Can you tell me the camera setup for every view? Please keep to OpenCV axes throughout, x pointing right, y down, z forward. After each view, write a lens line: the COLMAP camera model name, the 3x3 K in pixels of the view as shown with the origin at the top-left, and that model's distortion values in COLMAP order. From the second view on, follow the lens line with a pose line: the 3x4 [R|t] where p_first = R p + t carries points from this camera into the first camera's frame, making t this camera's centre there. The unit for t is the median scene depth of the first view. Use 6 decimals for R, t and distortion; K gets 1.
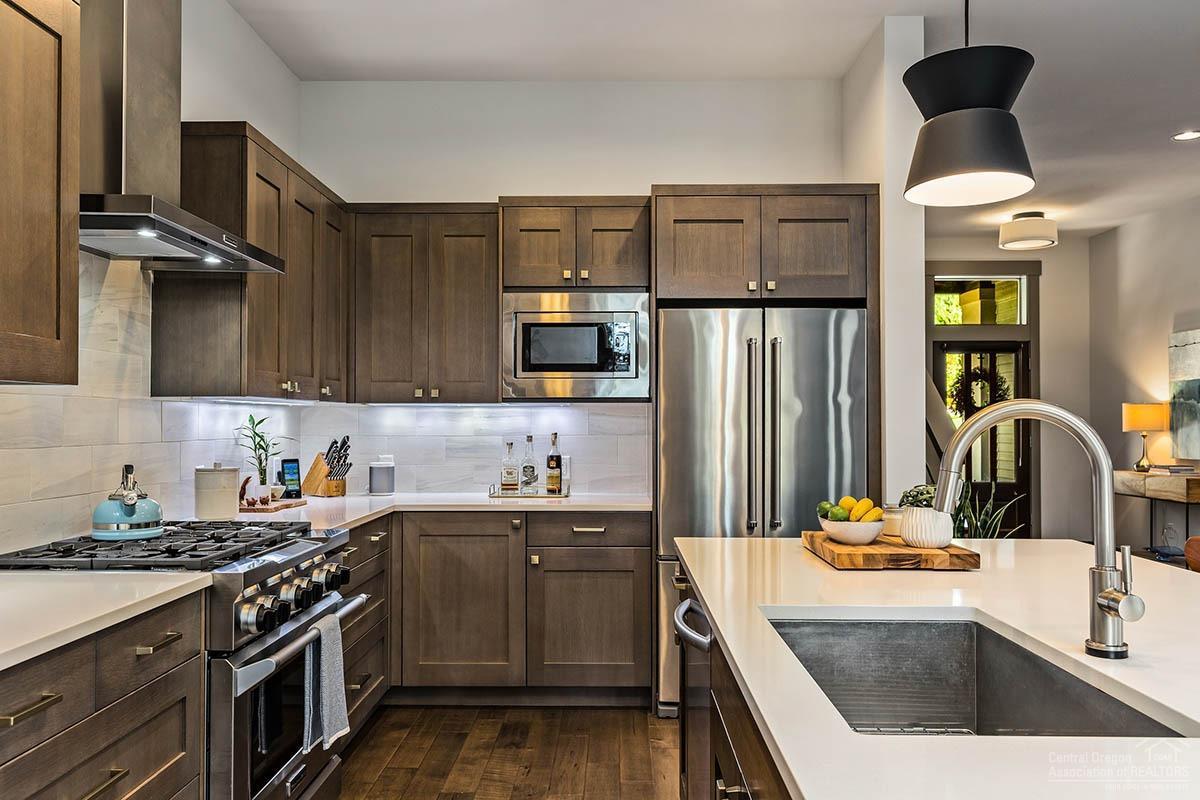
lens RADIAL K [[936.8, 0, 598.9], [0, 936.8, 396.4], [0, 0, 1]] dist [0.004172, 0.001141]
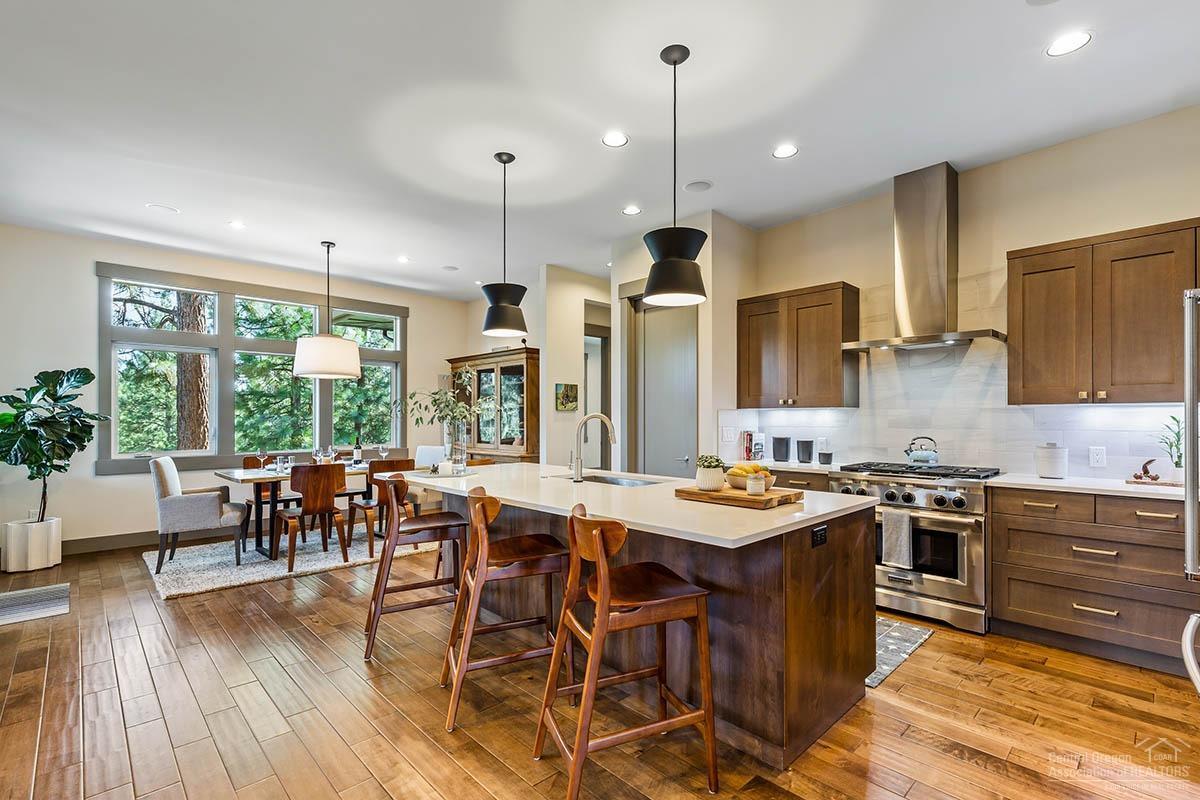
lens RADIAL K [[547.4, 0, 600.7], [0, 547.4, 411.7], [0, 0, 1]] dist [-0.001634, -0.000204]
pose [[-0.709748, -0.017287, -0.704244, 0.741401], [0.012166, 0.999249, -0.036790, 0.034342], [0.704351, -0.034680, -0.709005, 0.972801]]
